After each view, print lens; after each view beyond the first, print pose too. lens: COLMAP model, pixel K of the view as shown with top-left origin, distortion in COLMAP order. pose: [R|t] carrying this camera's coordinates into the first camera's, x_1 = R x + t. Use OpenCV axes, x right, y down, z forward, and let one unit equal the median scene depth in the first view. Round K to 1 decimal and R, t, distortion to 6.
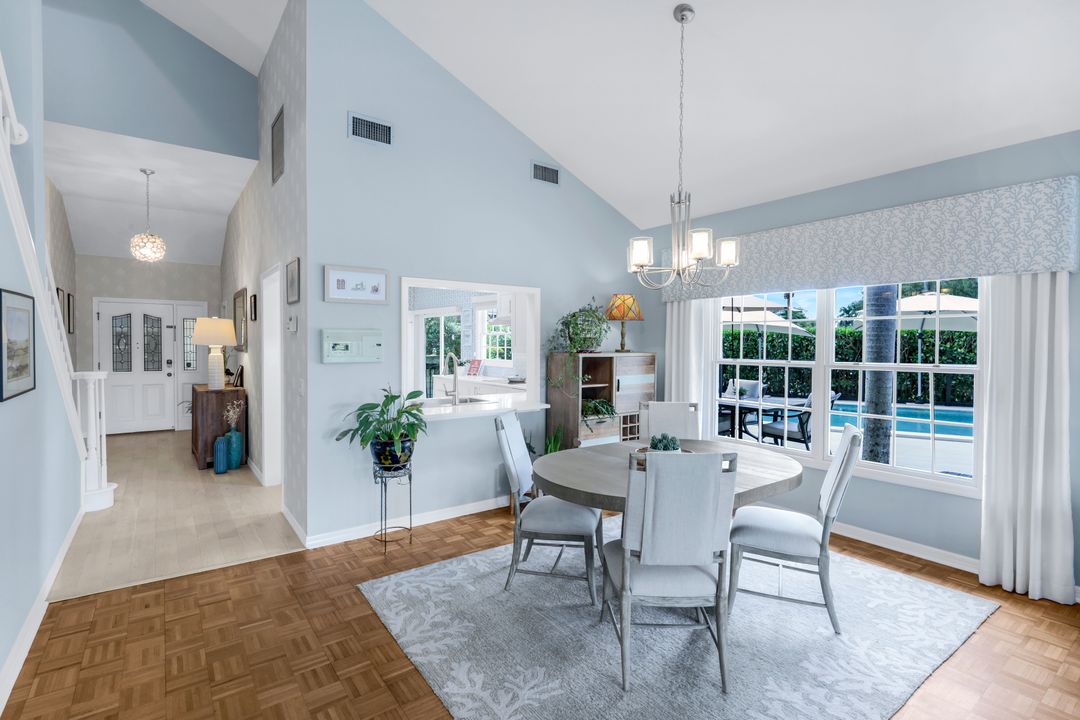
lens RADIAL K [[514.8, 0, 535.0], [0, 514.8, 355.3], [0, 0, 1]] dist [-0.000164, 0.000633]
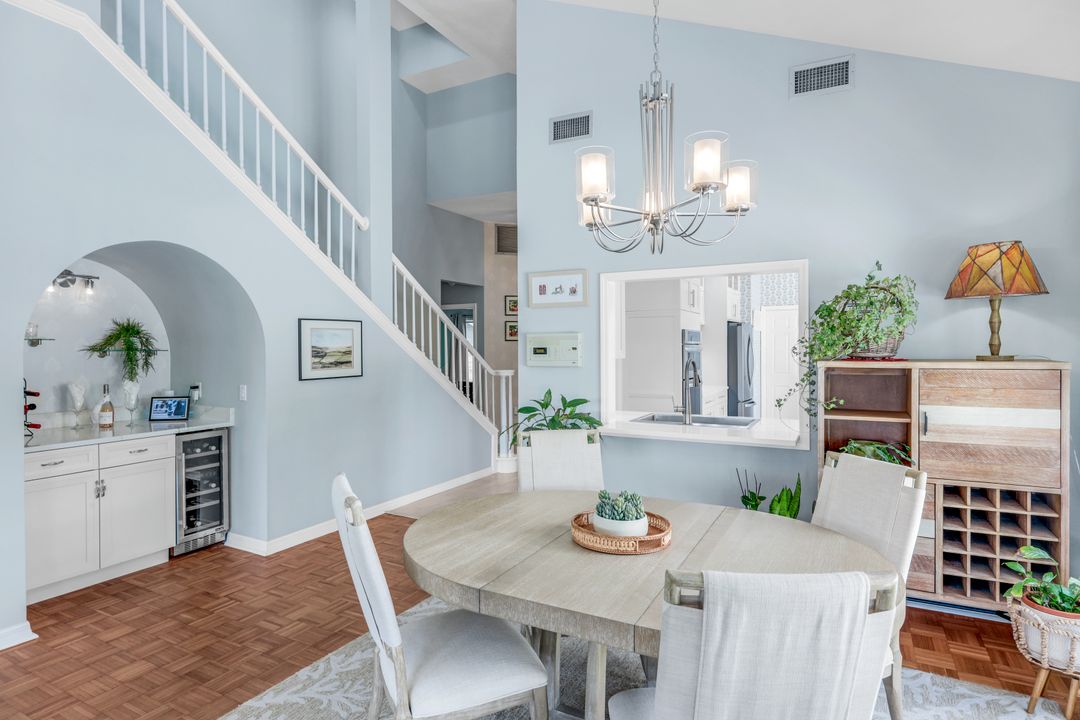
lens RADIAL K [[582.8, 0, 537.0], [0, 582.8, 359.4], [0, 0, 1]] dist [-0.016691, -0.000201]
pose [[0.428770, 0.009875, -0.903360, 0.527532], [-0.014712, 0.999884, 0.003948, -0.003218], [0.903294, 0.011597, 0.428866, 0.392985]]
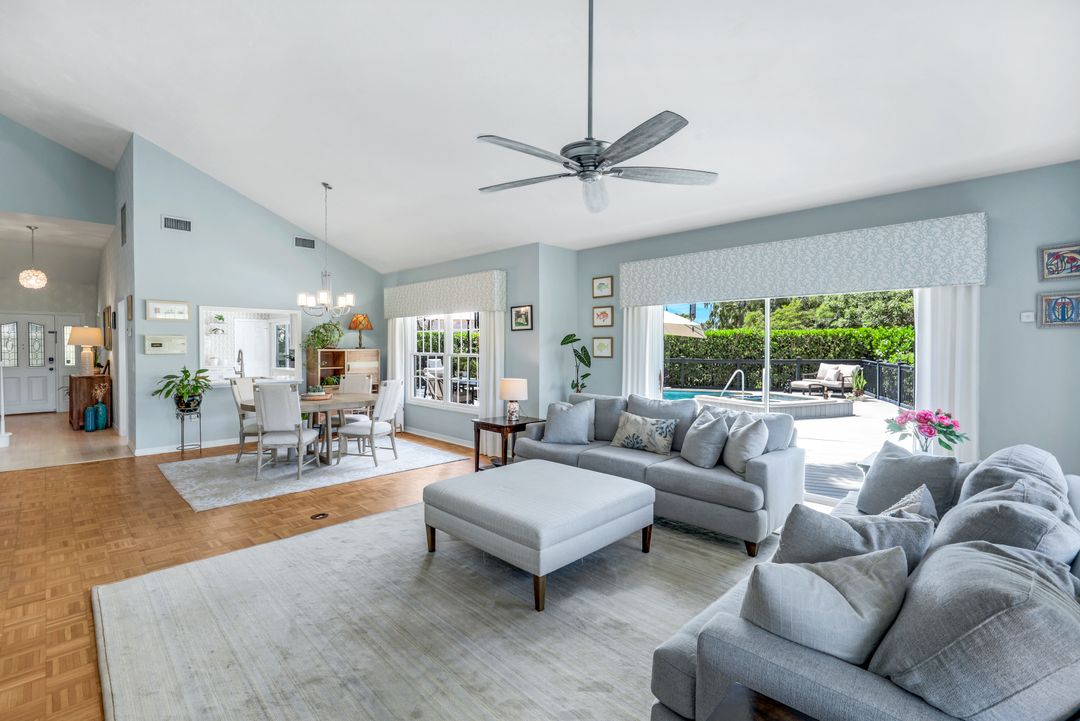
lens RADIAL K [[495.5, 0, 538.1], [0, 495.5, 355.1], [0, 0, 1]] dist [0.003424, 0.000141]
pose [[0.988352, -0.006885, 0.152028, 0.538713], [0.007470, 0.999967, -0.003273, 0.026506], [-0.152000, 0.004370, 0.988371, -0.733946]]
